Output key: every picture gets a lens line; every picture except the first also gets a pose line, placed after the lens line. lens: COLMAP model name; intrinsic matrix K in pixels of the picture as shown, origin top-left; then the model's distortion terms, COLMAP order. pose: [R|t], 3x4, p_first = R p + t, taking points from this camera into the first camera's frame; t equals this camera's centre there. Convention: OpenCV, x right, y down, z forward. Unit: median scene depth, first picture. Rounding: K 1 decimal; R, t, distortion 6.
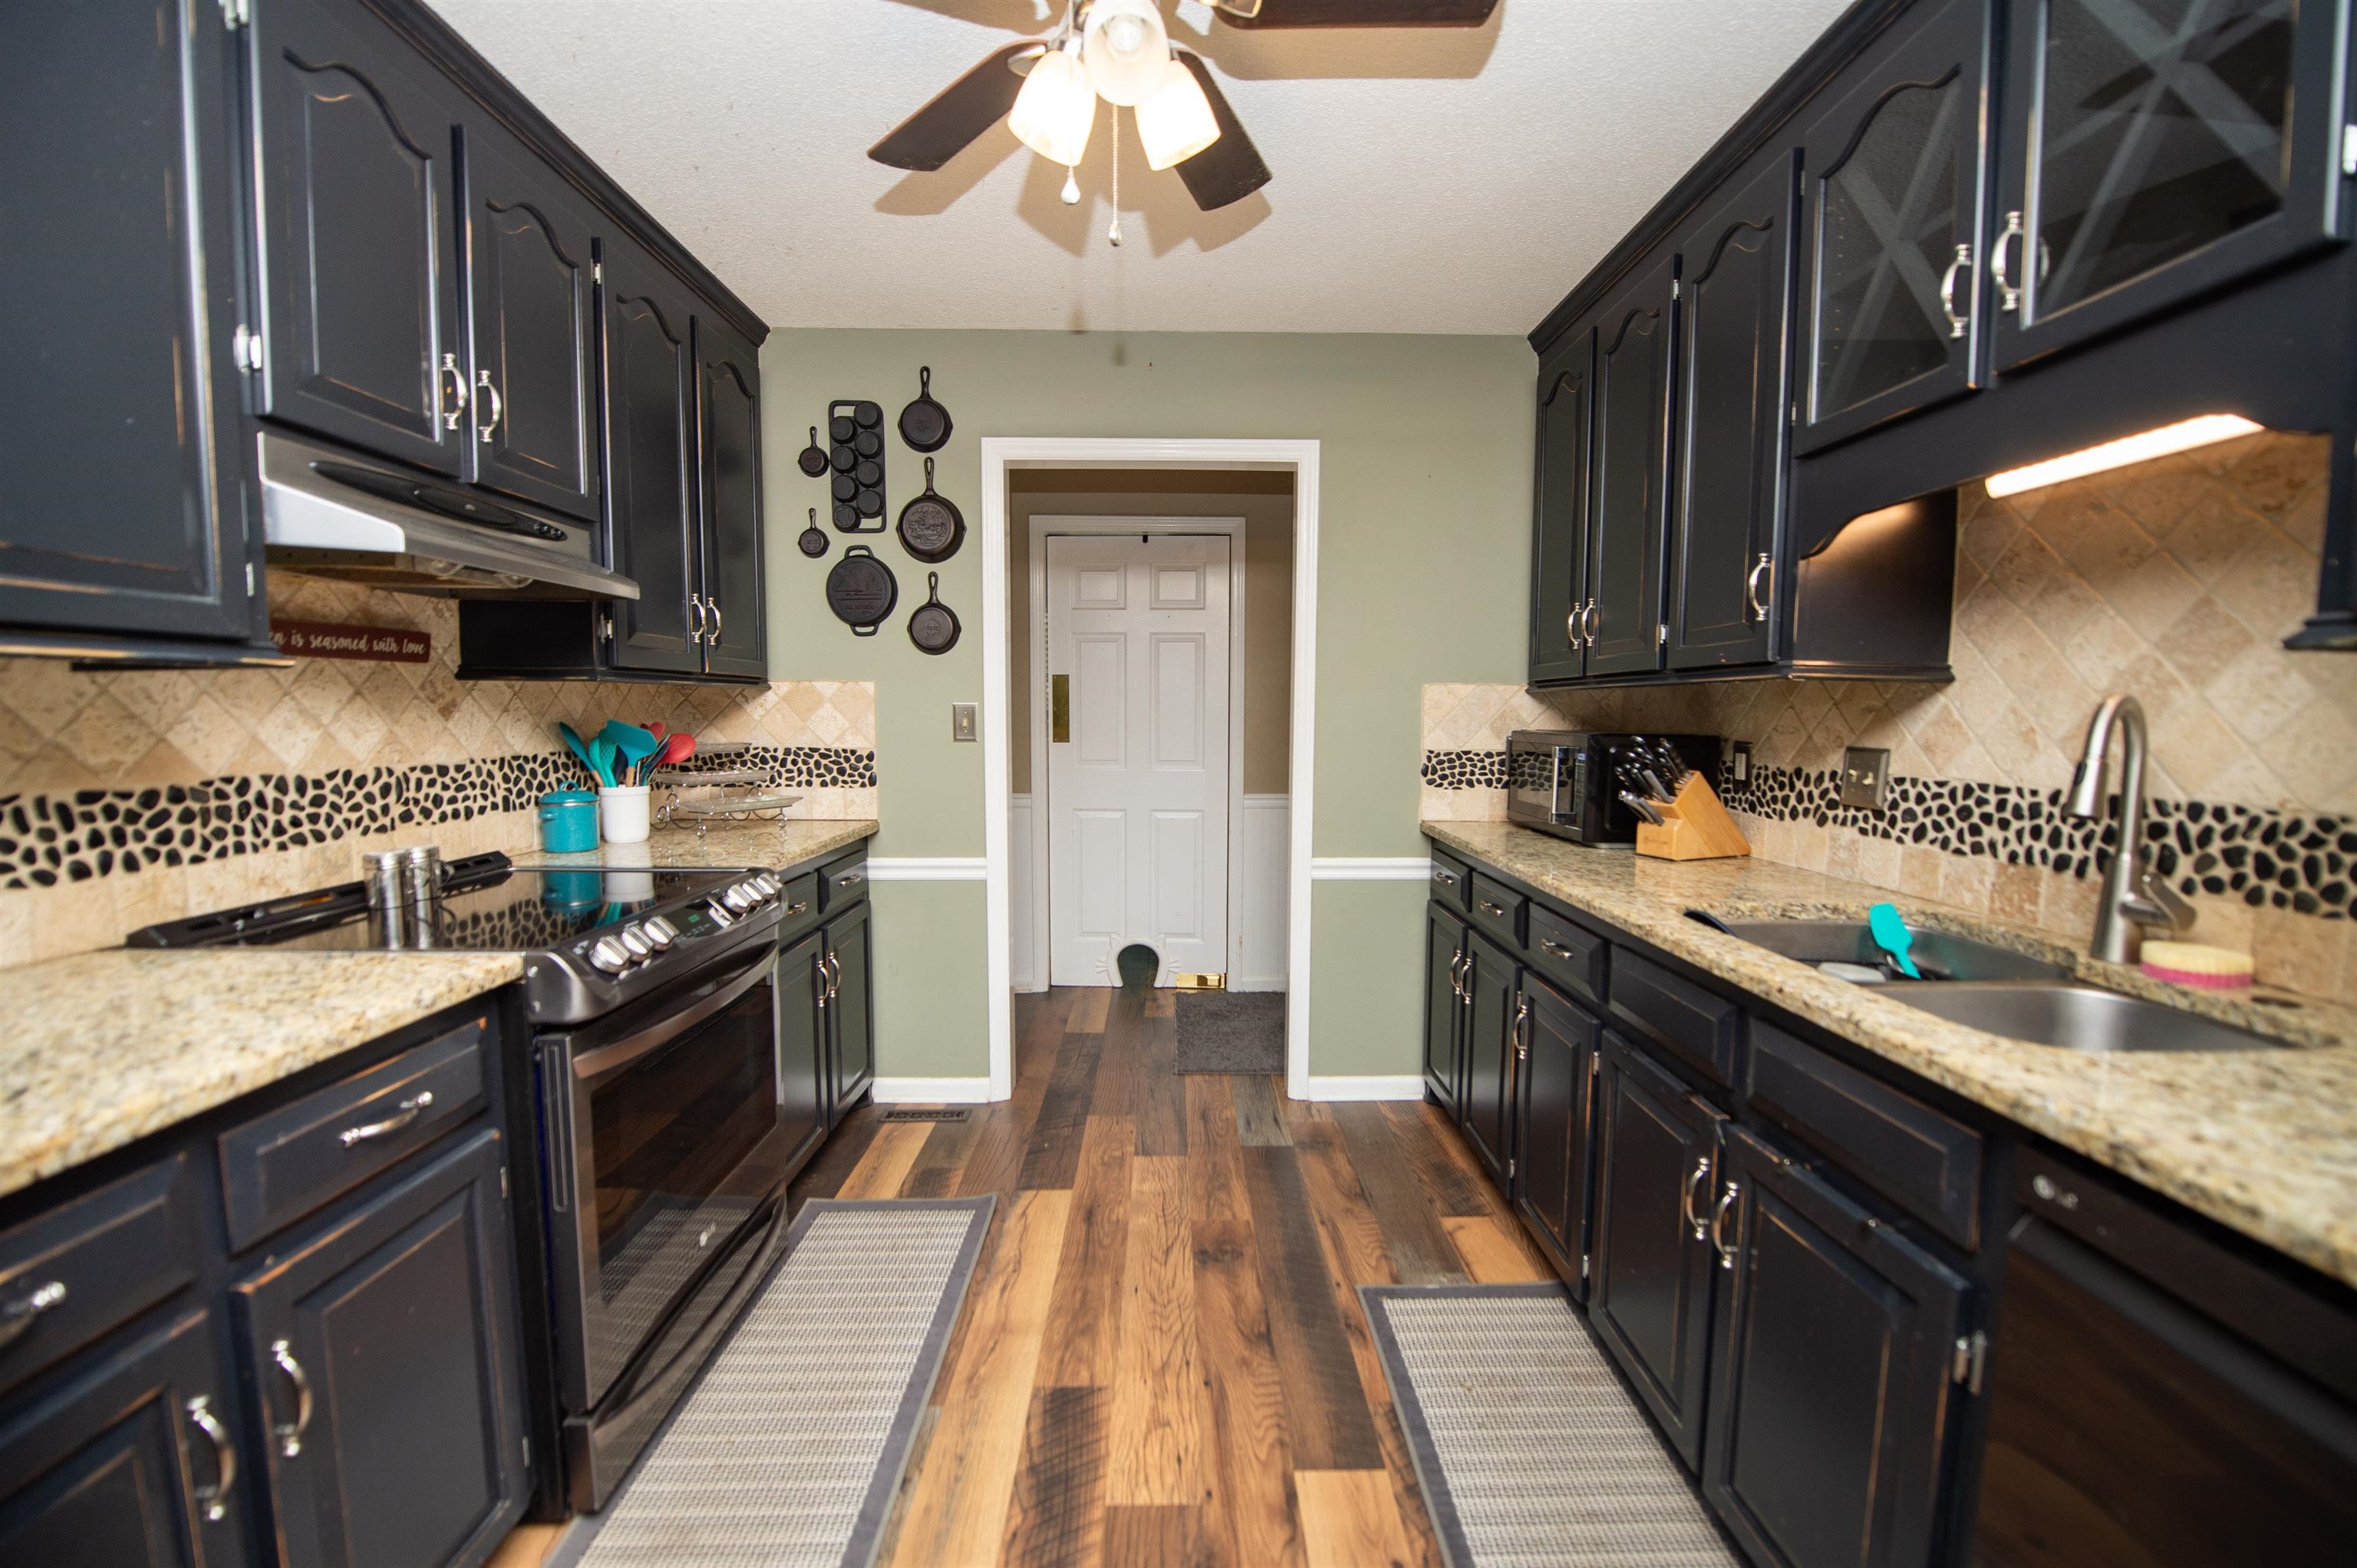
lens RADIAL K [[942.6, 0, 1183.0], [0, 942.6, 785.6], [0, 0, 1]] dist [-0.003409, -0.000600]
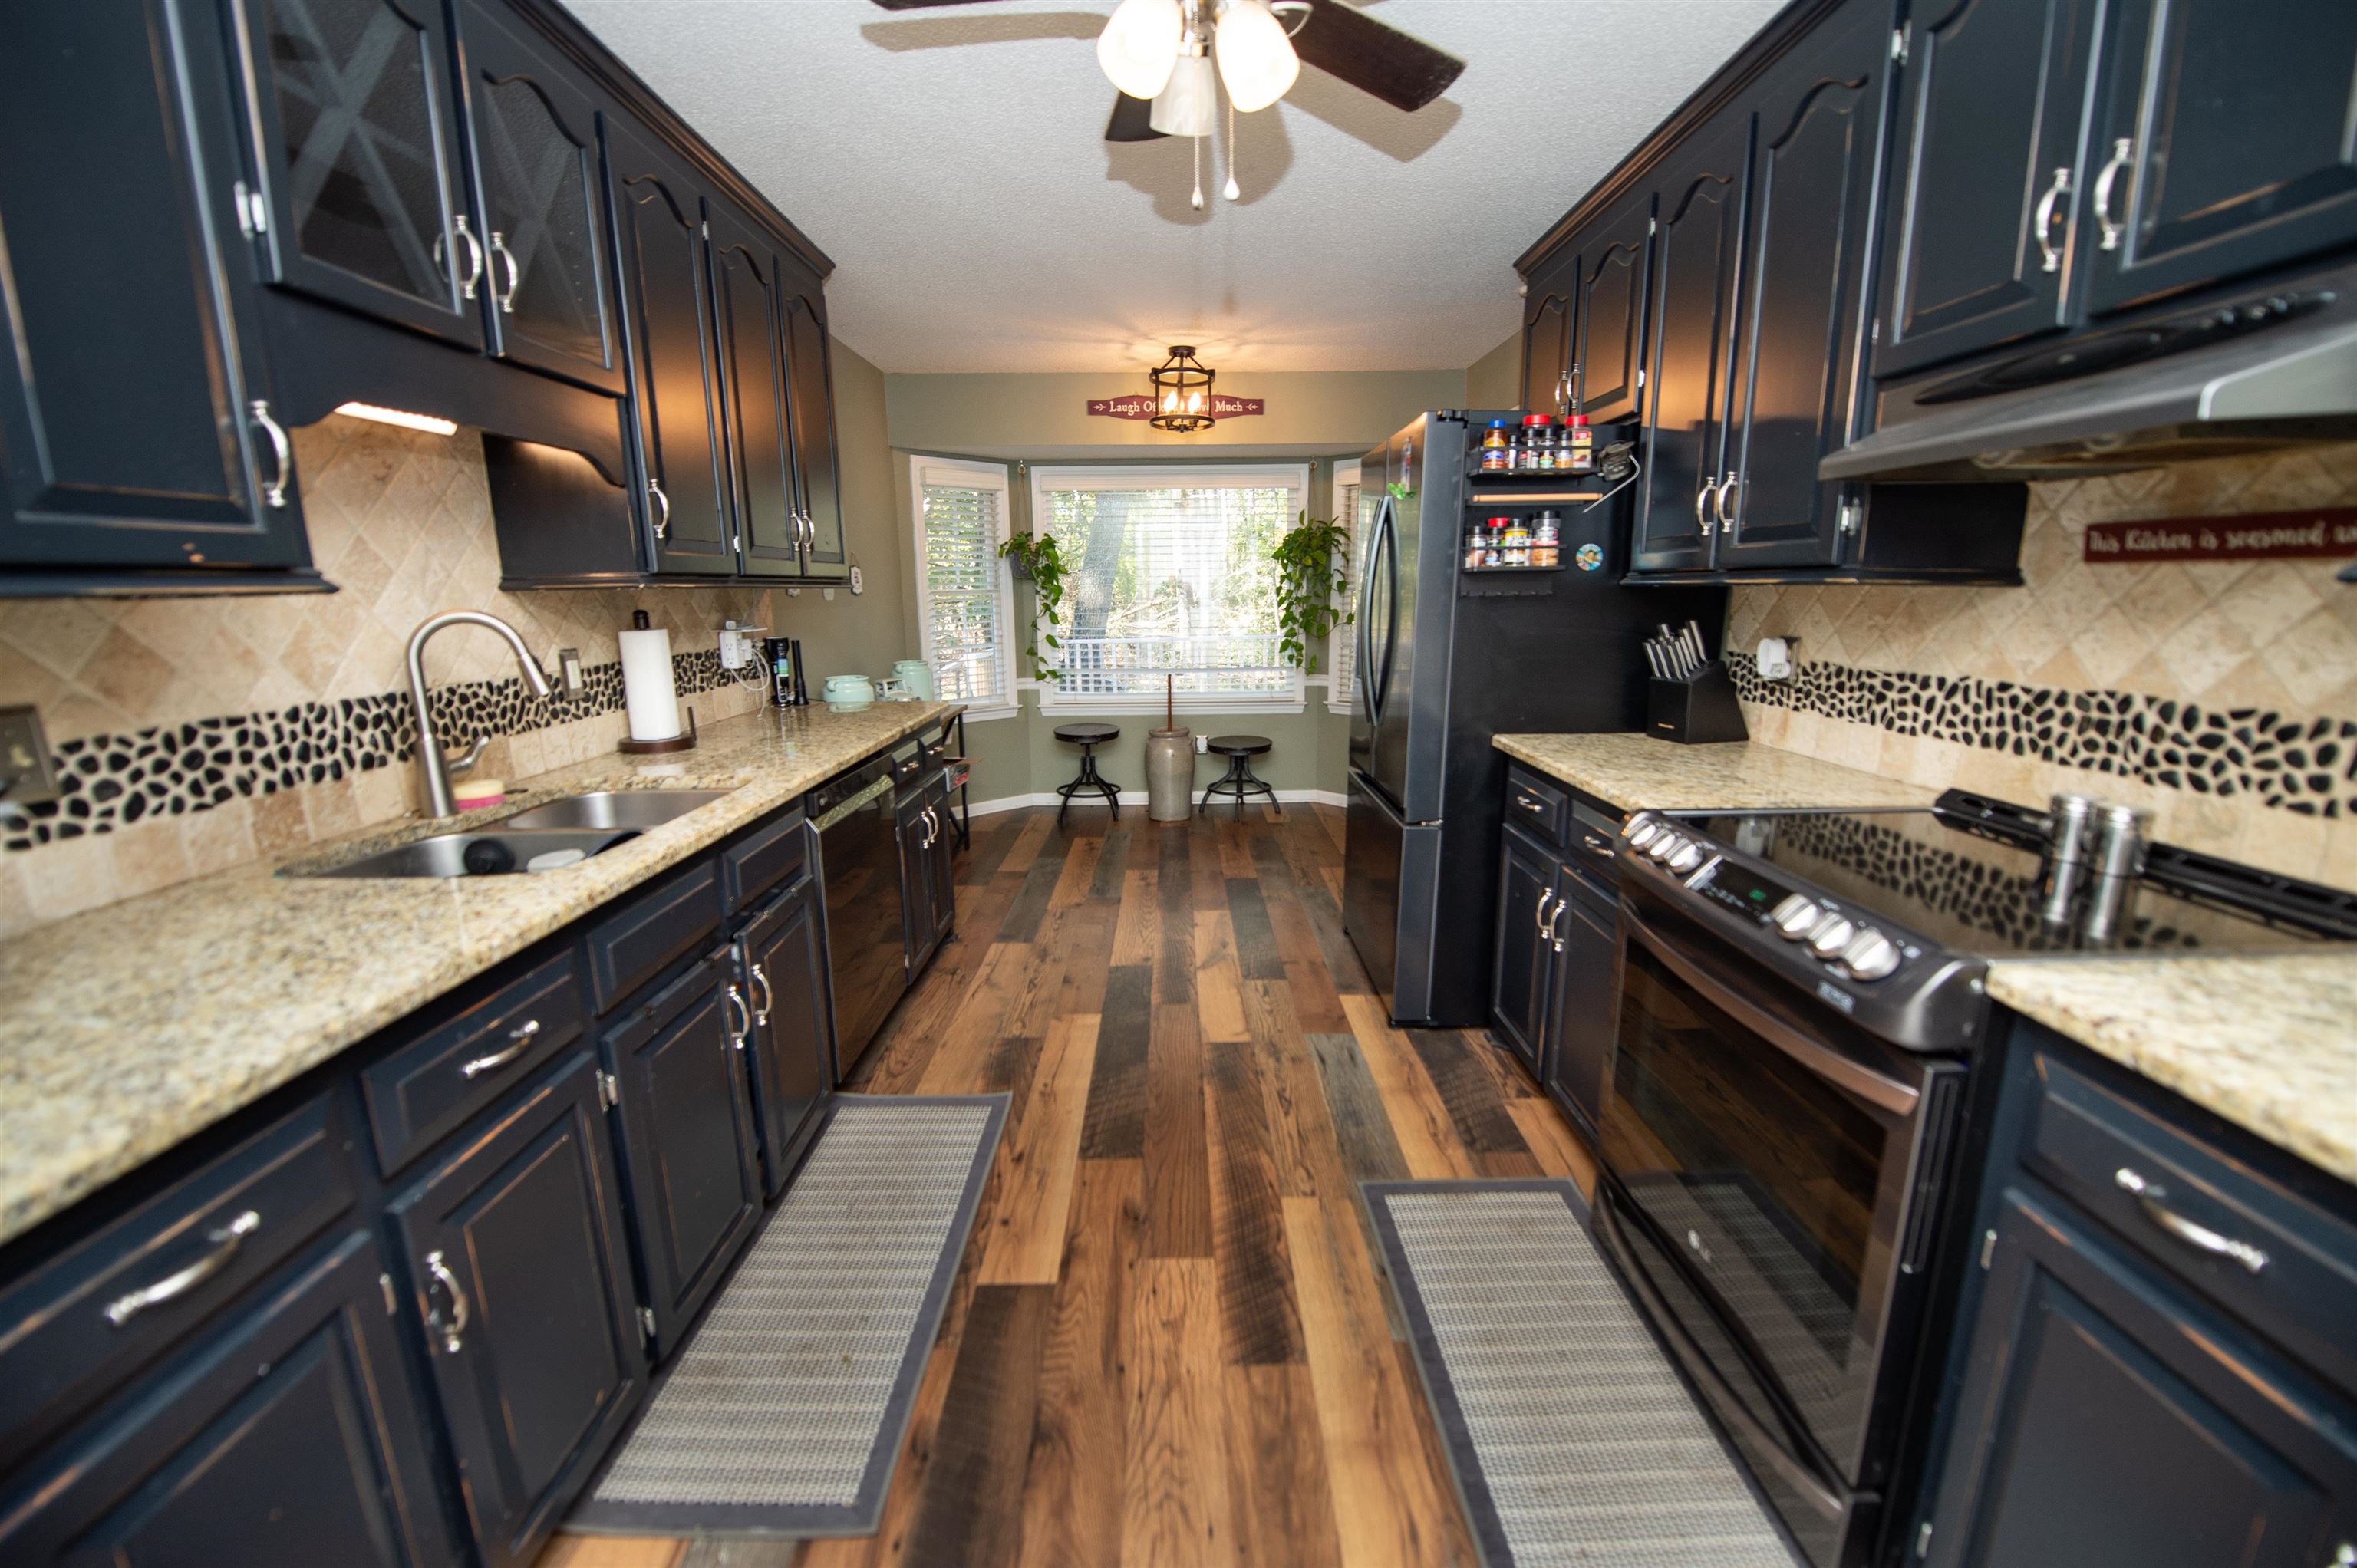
lens RADIAL K [[942.6, 0, 1177.3], [0, 942.6, 781.2], [0, 0, 1]] dist [-0.003409, -0.000600]
pose [[-0.999917, 0.001154, 0.012857, -0.045580], [0.004765, 0.958650, 0.284548, -0.192409], [-0.011997, 0.284586, -0.958575, 1.871135]]
